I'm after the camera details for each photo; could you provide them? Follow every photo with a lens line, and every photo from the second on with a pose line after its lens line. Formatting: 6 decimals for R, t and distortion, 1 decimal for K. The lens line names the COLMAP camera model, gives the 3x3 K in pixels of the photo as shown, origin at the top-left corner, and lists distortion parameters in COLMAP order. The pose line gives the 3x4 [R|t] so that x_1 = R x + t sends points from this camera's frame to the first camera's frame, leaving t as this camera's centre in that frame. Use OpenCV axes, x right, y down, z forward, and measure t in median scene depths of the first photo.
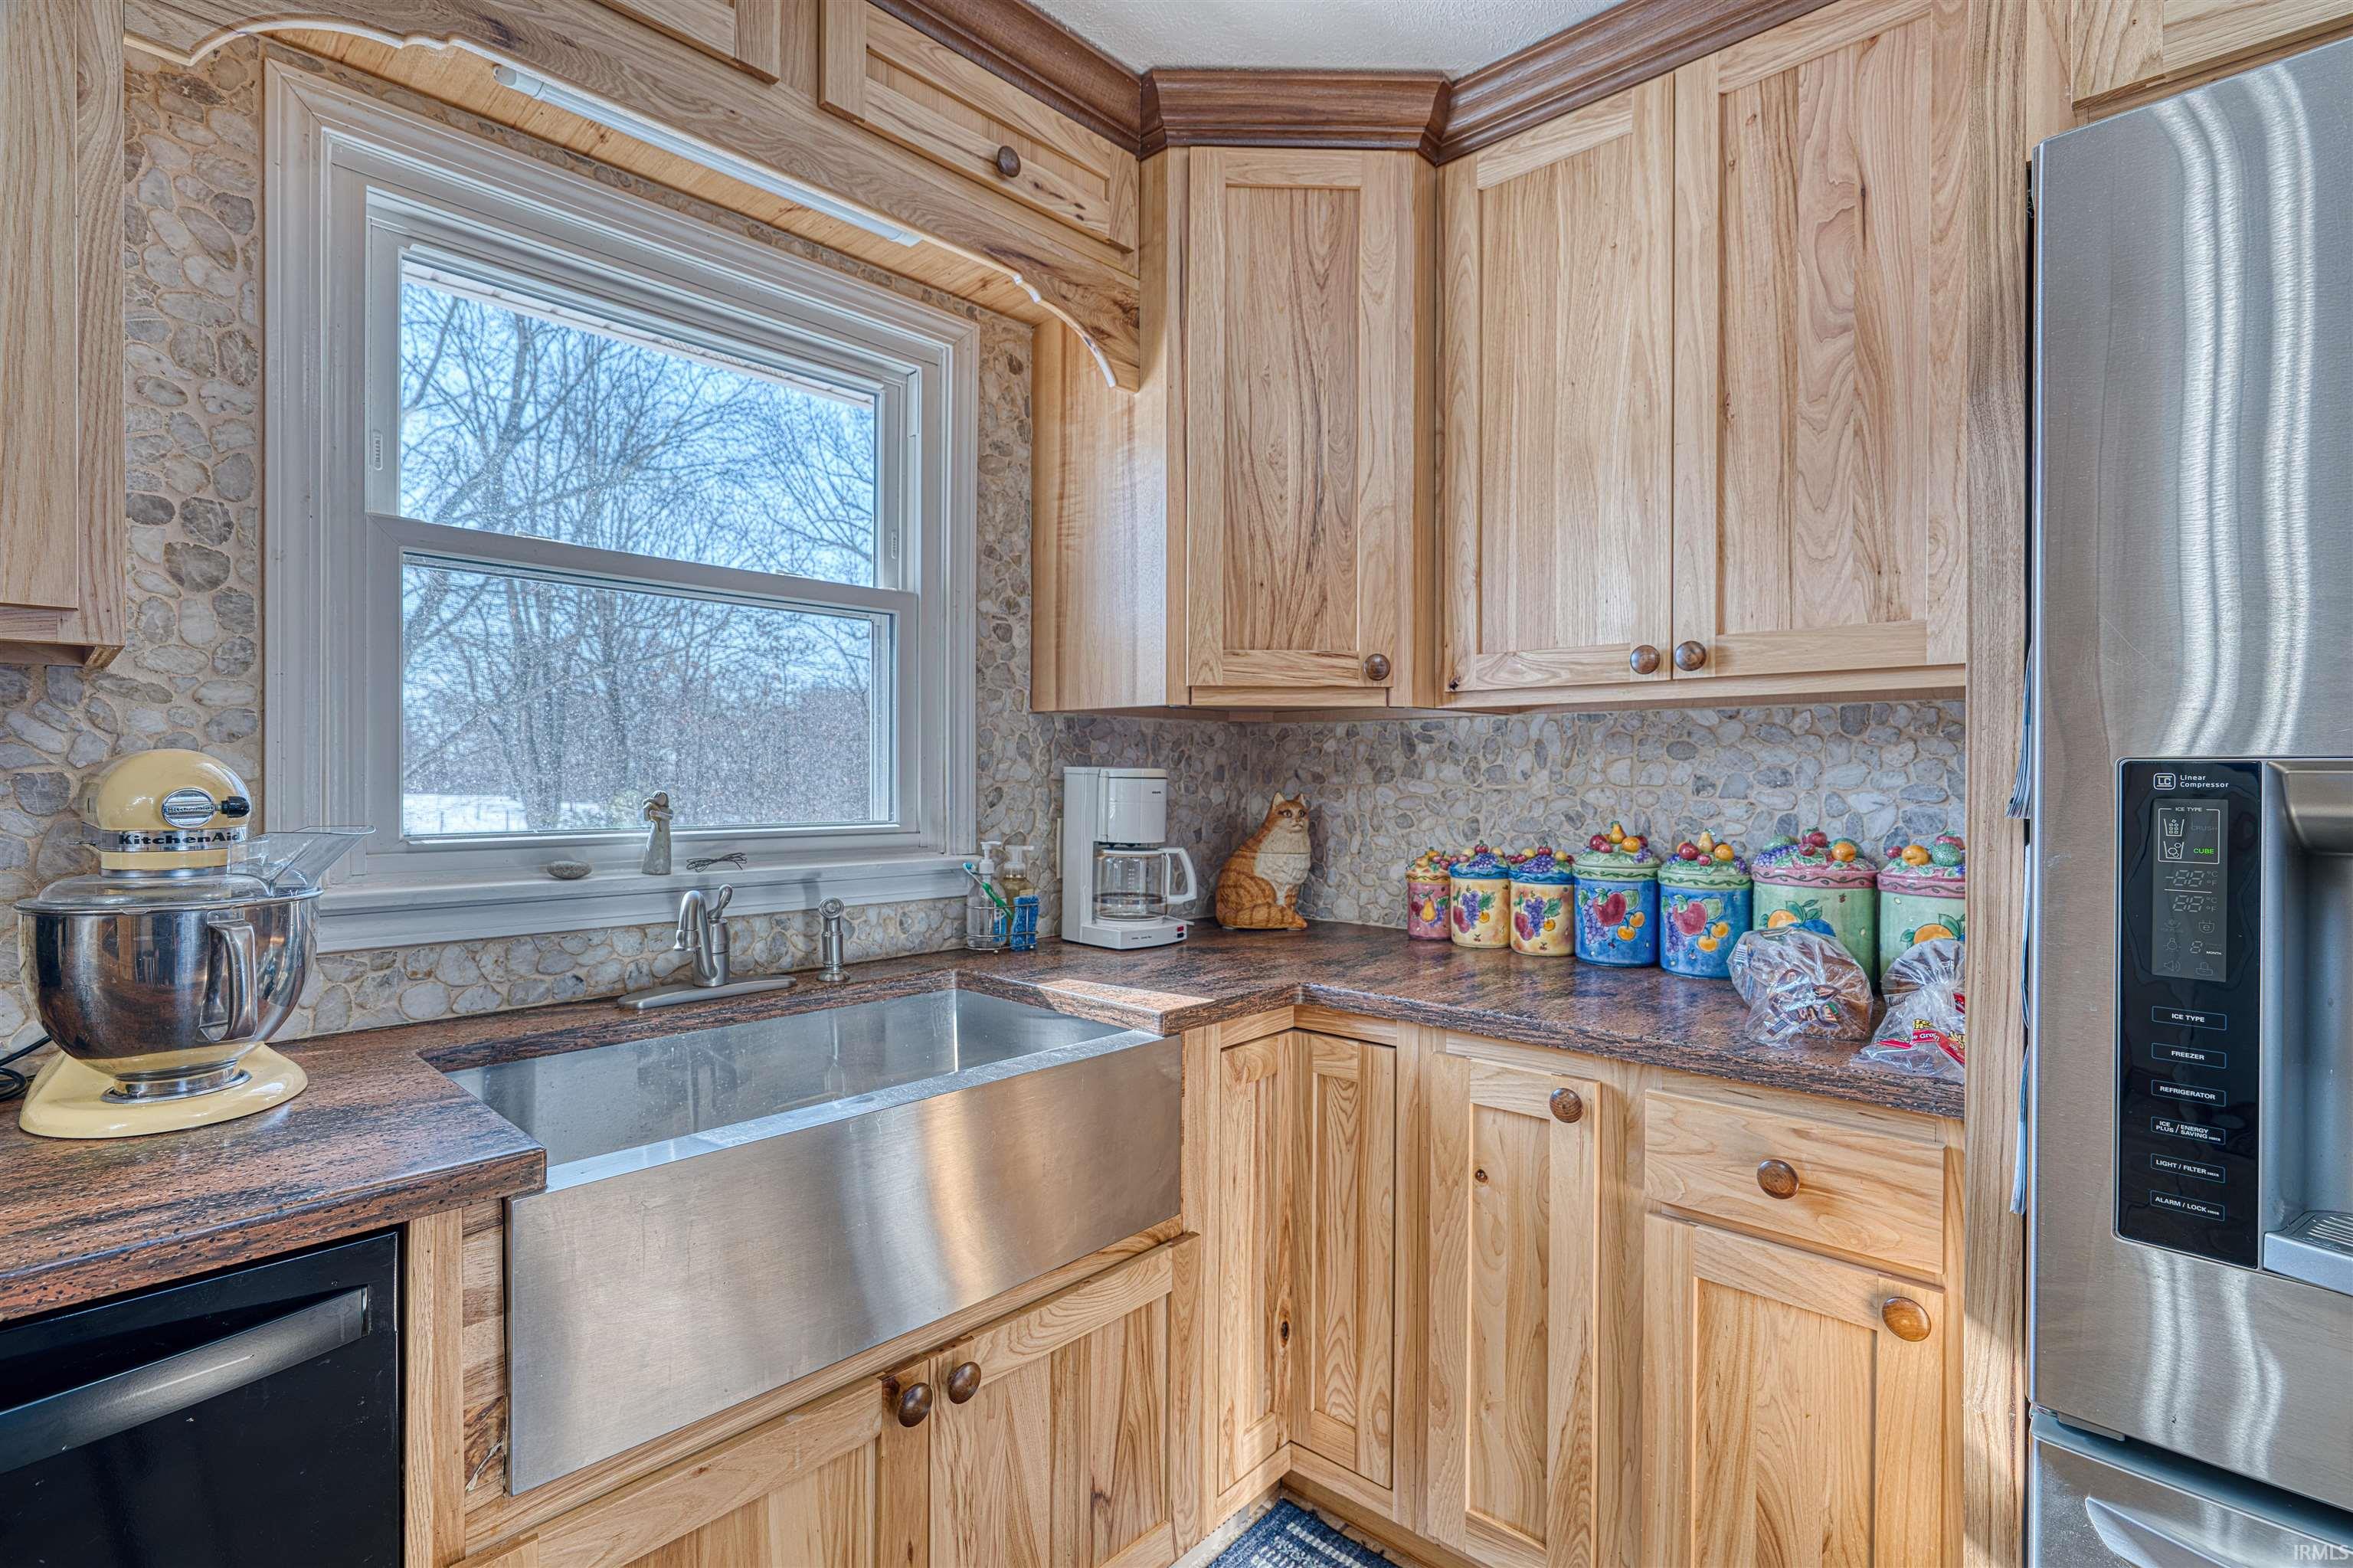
lens RADIAL K [[1097.5, 0, 1176.5], [0, 1097.5, 784.0], [0, 0, 1]] dist [-0.003506, -0.000370]
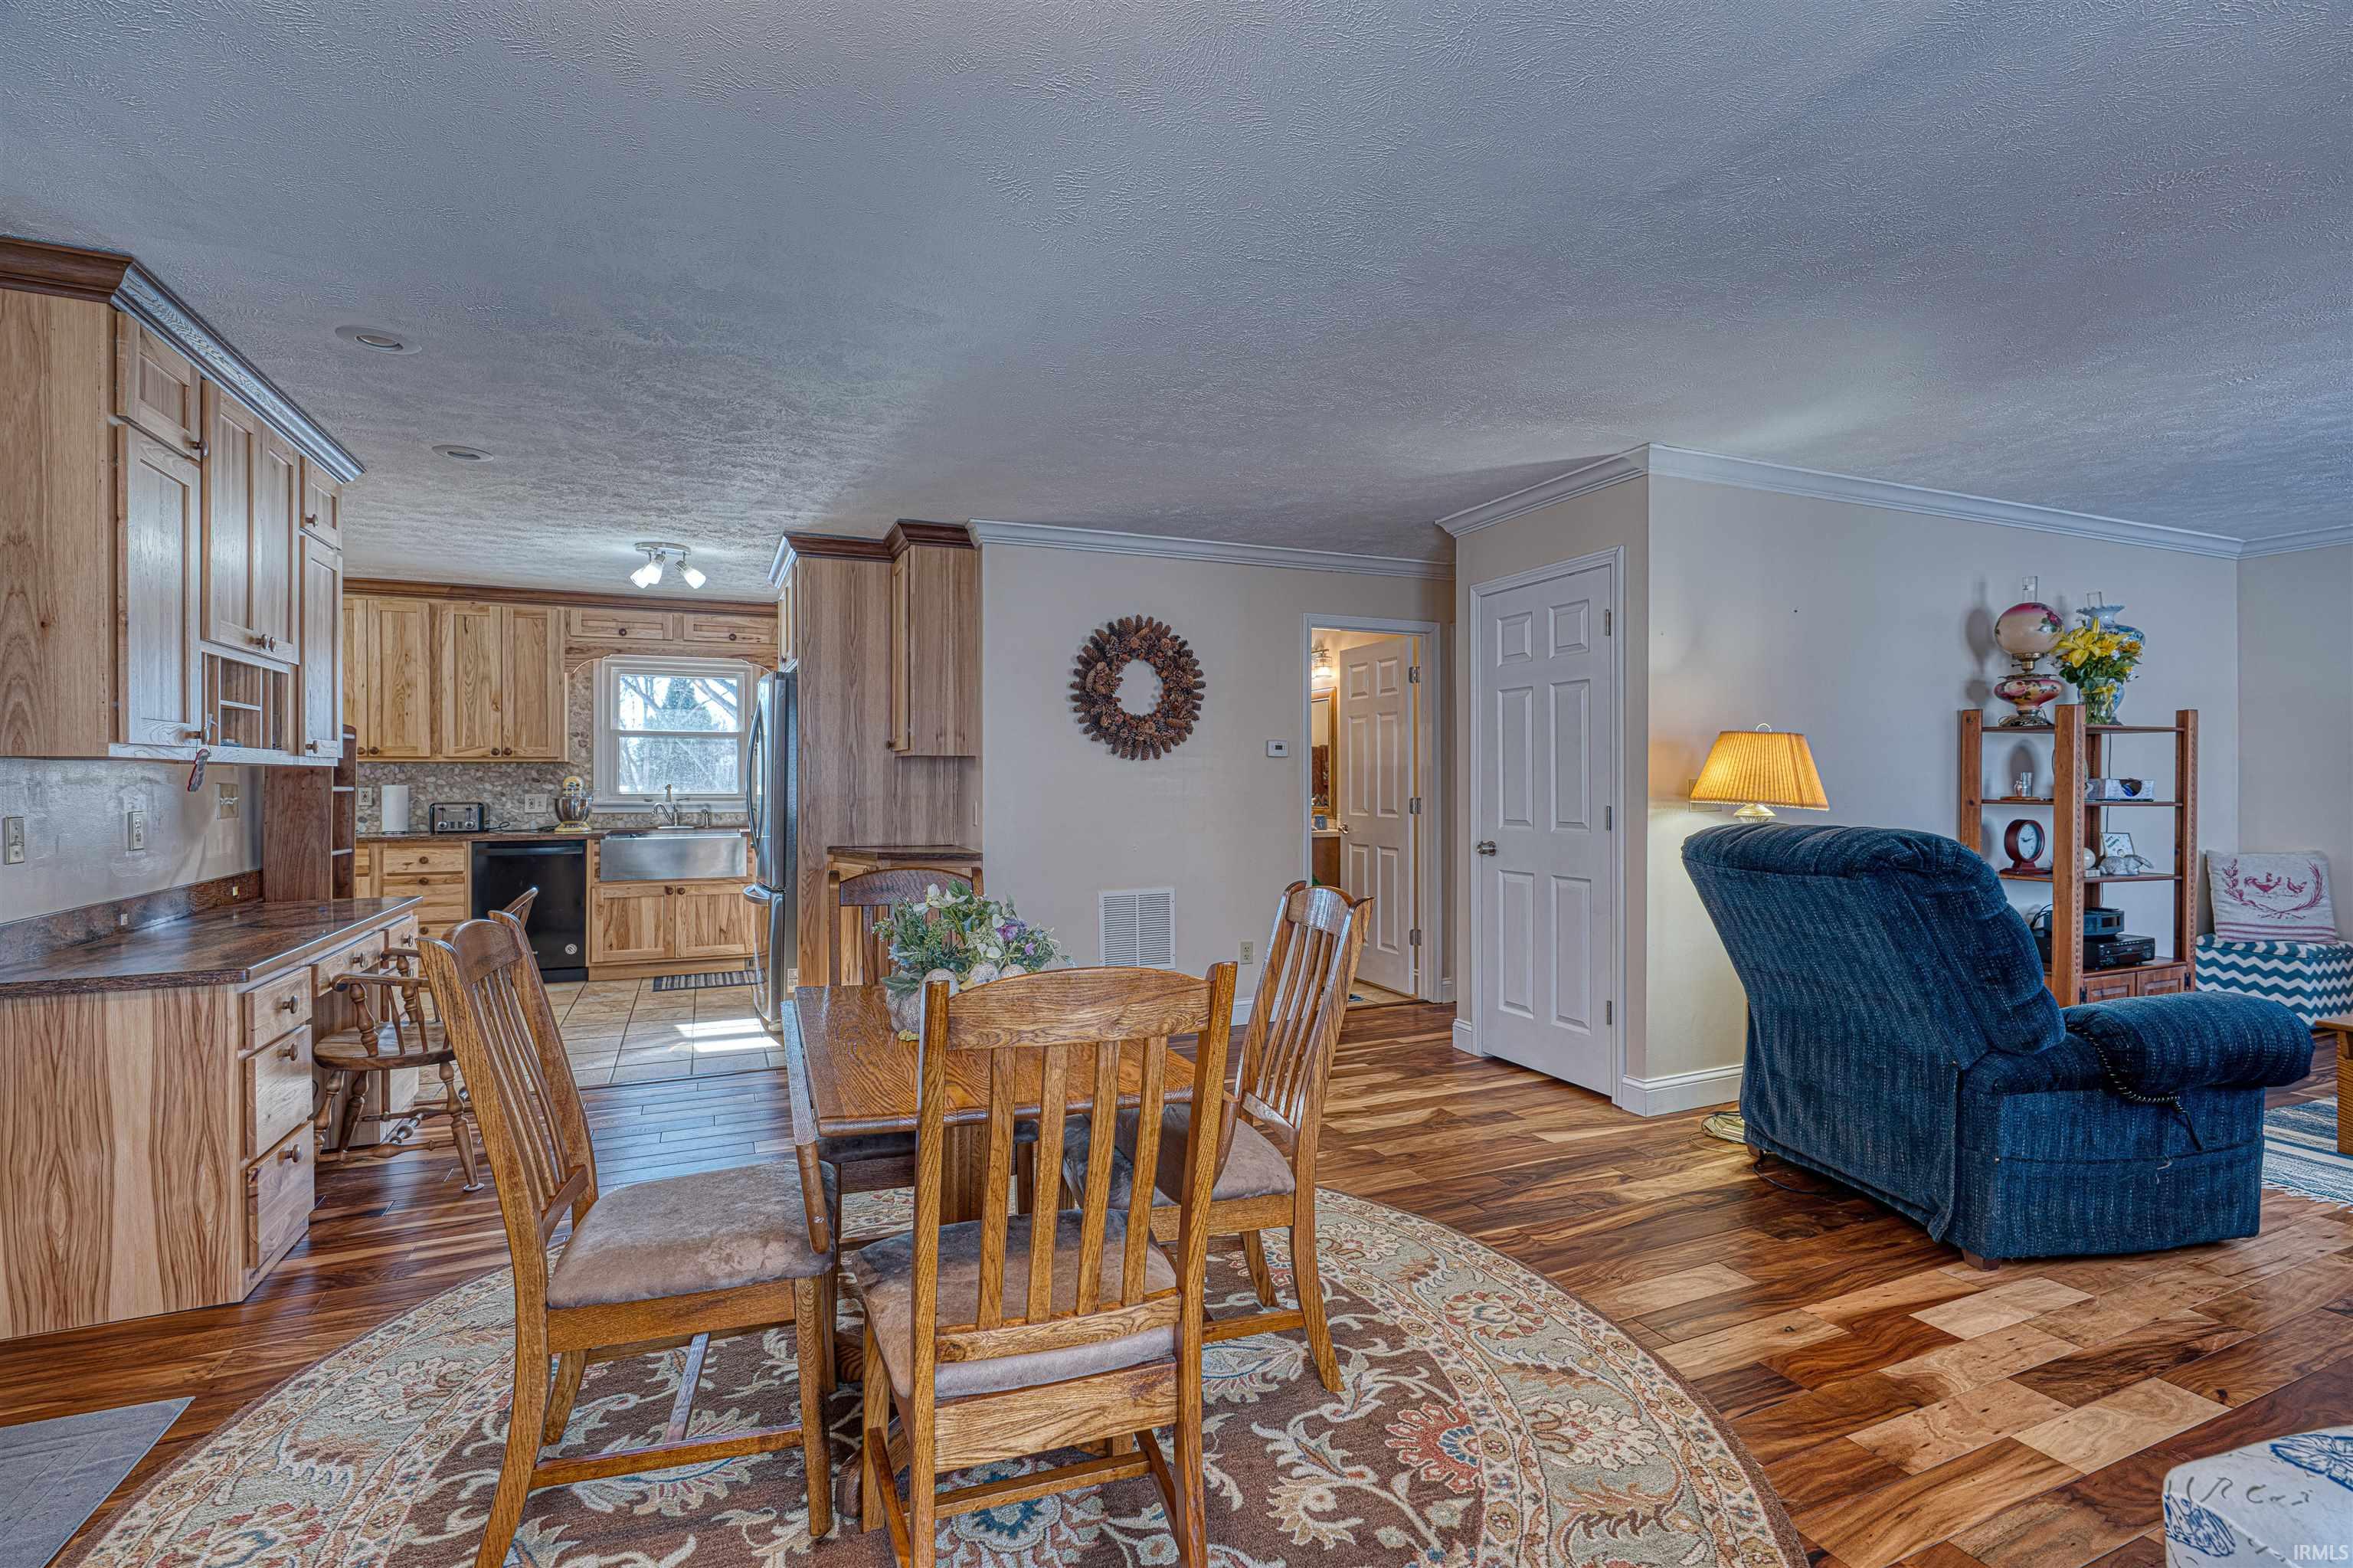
lens RADIAL K [[1097.5, 0, 1176.5], [0, 1097.5, 784.0], [0, 0, 1]] dist [-0.003506, -0.000370]
pose [[0.918141, -0.004955, -0.396222, 3.819735], [0.003176, 0.999982, -0.005144, 0.045088], [0.396240, 0.003465, 0.918140, -2.738775]]
